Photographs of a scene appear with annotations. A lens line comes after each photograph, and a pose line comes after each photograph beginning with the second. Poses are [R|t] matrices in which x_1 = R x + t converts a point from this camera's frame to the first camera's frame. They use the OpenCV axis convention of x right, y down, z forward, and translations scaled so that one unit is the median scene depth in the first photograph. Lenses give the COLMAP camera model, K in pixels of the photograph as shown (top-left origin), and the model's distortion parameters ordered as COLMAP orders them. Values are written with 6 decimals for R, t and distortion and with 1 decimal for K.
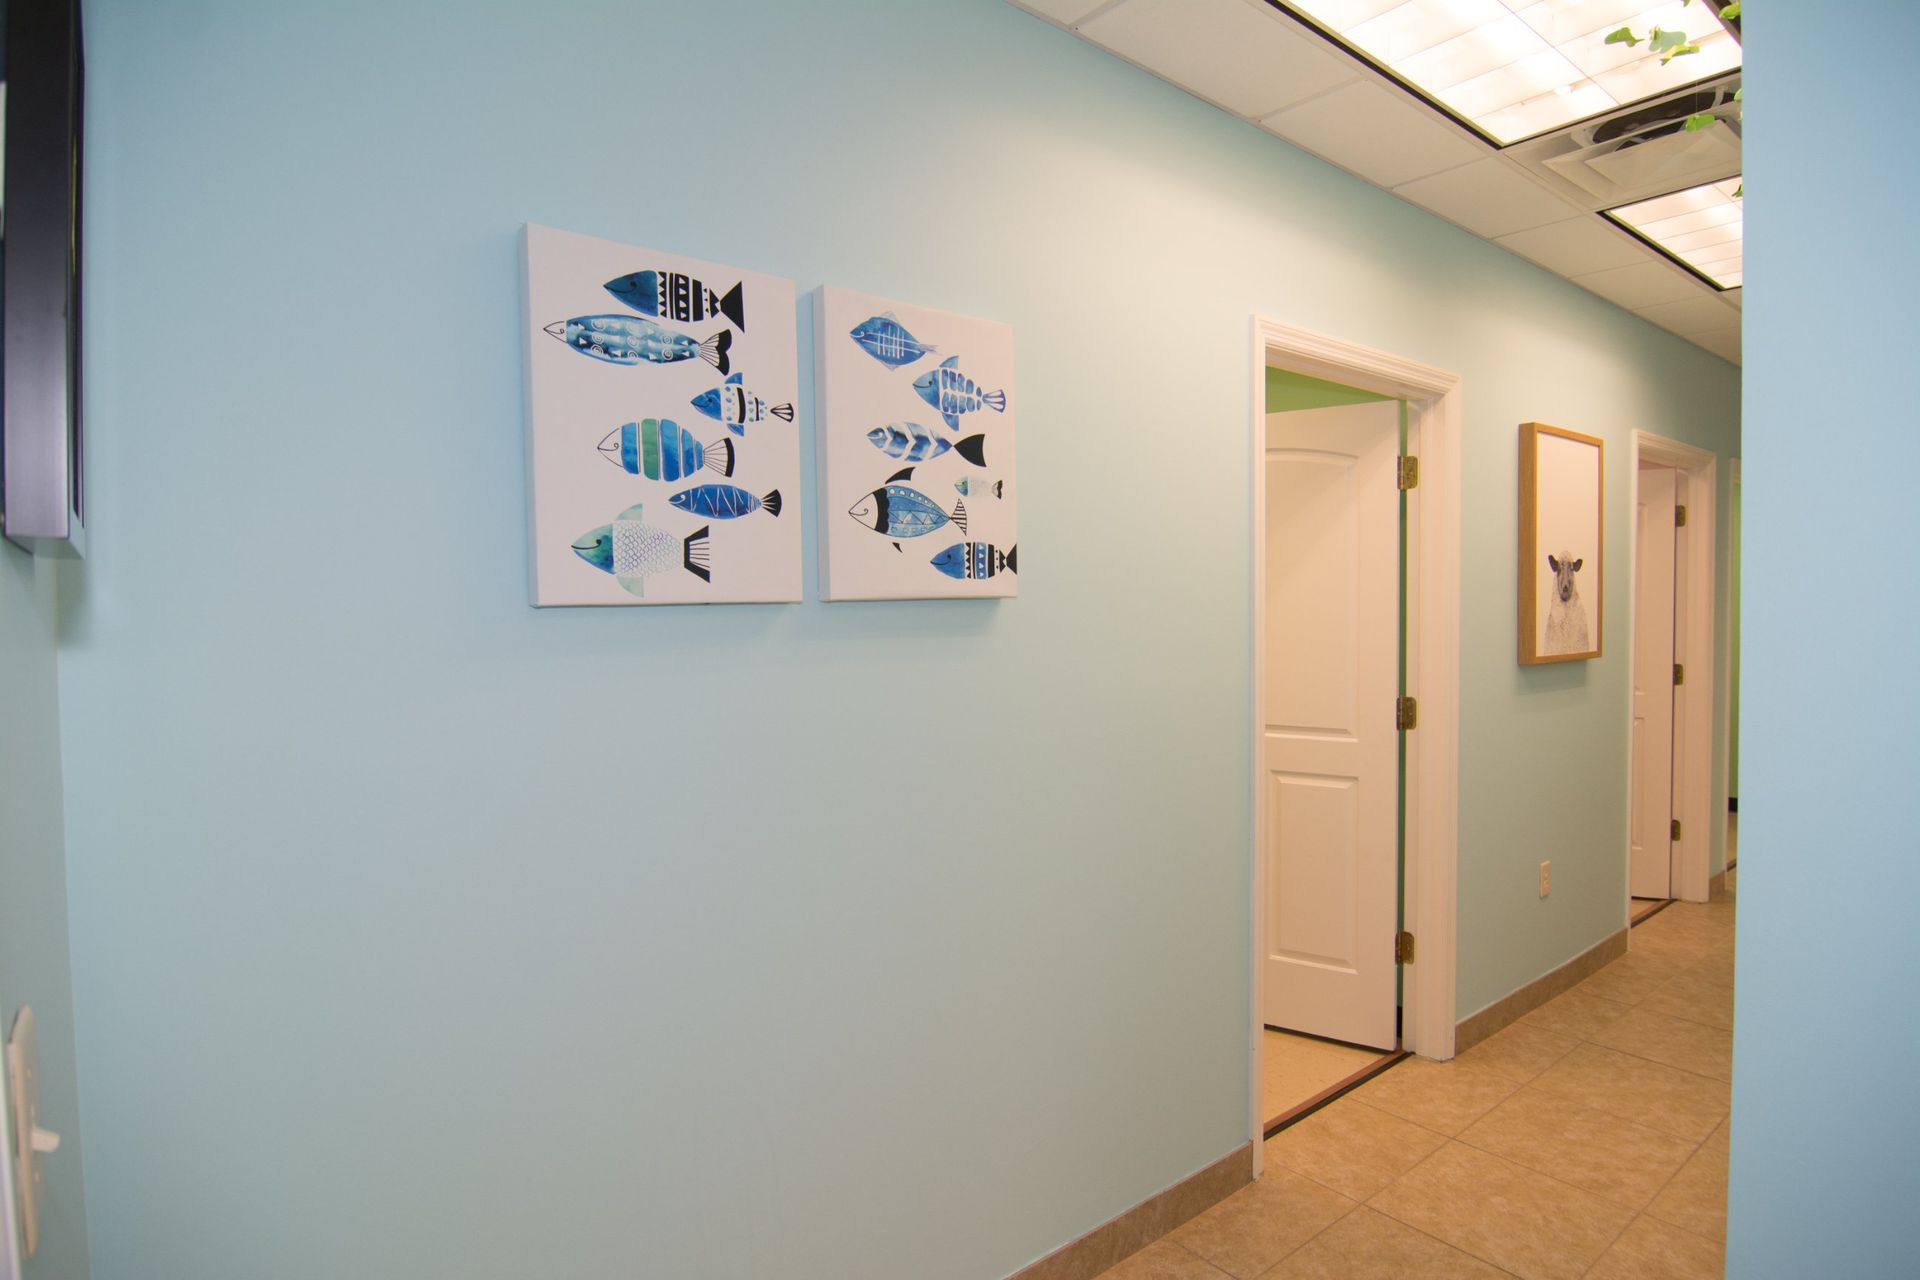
lens RADIAL K [[1036.2, 0, 980.7], [0, 1036.2, 650.8], [0, 0, 1]] dist [-0.015156, -0.005385]
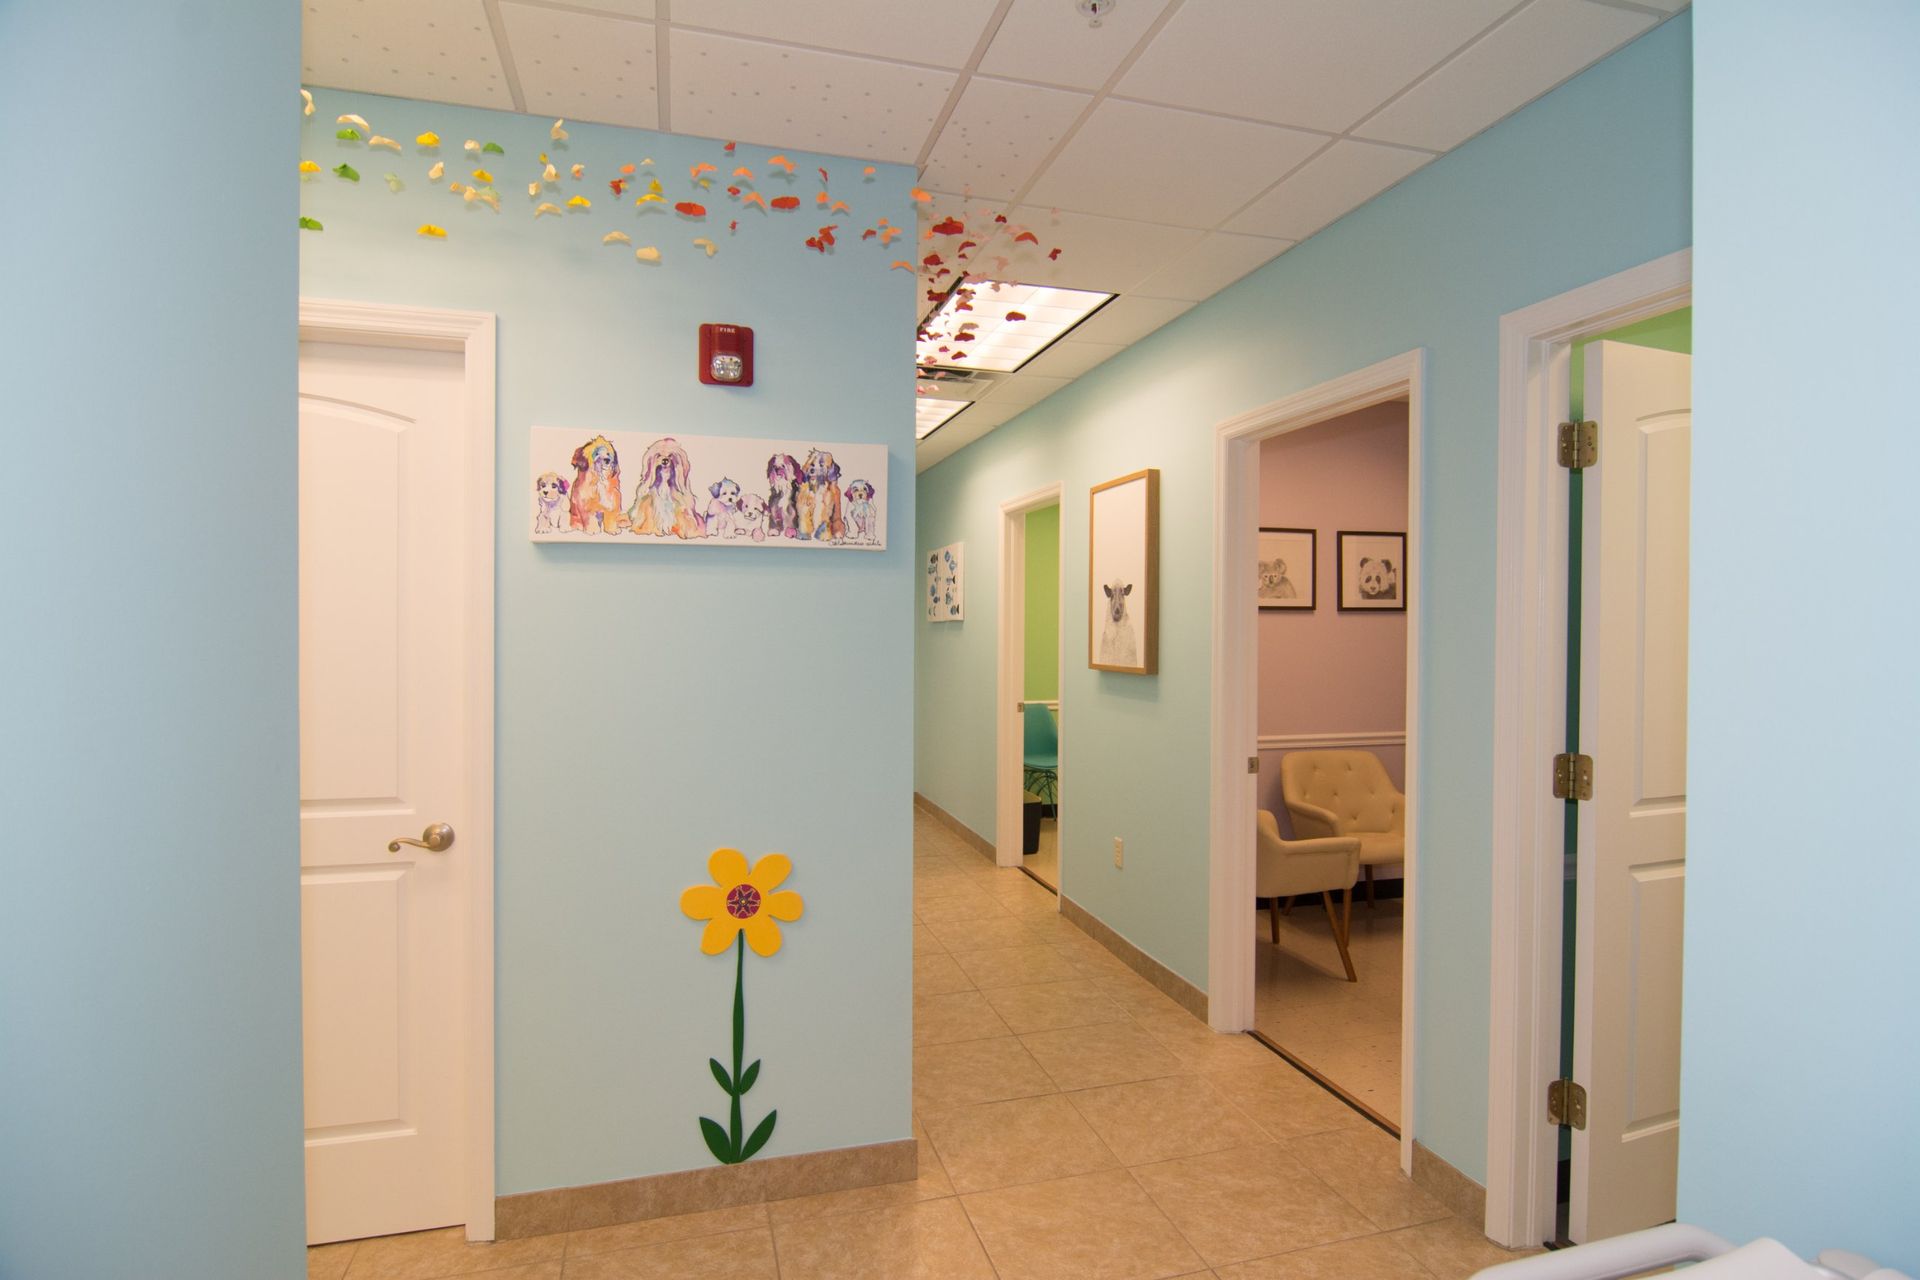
lens RADIAL K [[1036.2, 0, 958.7], [0, 1036.2, 618.0], [0, 0, 1]] dist [-0.015156, -0.005385]
pose [[-0.421819, 0.007046, -0.906653, 2.864591], [-0.028784, 0.999362, 0.021159, -0.119420], [0.906223, 0.035022, -0.421347, 2.216852]]
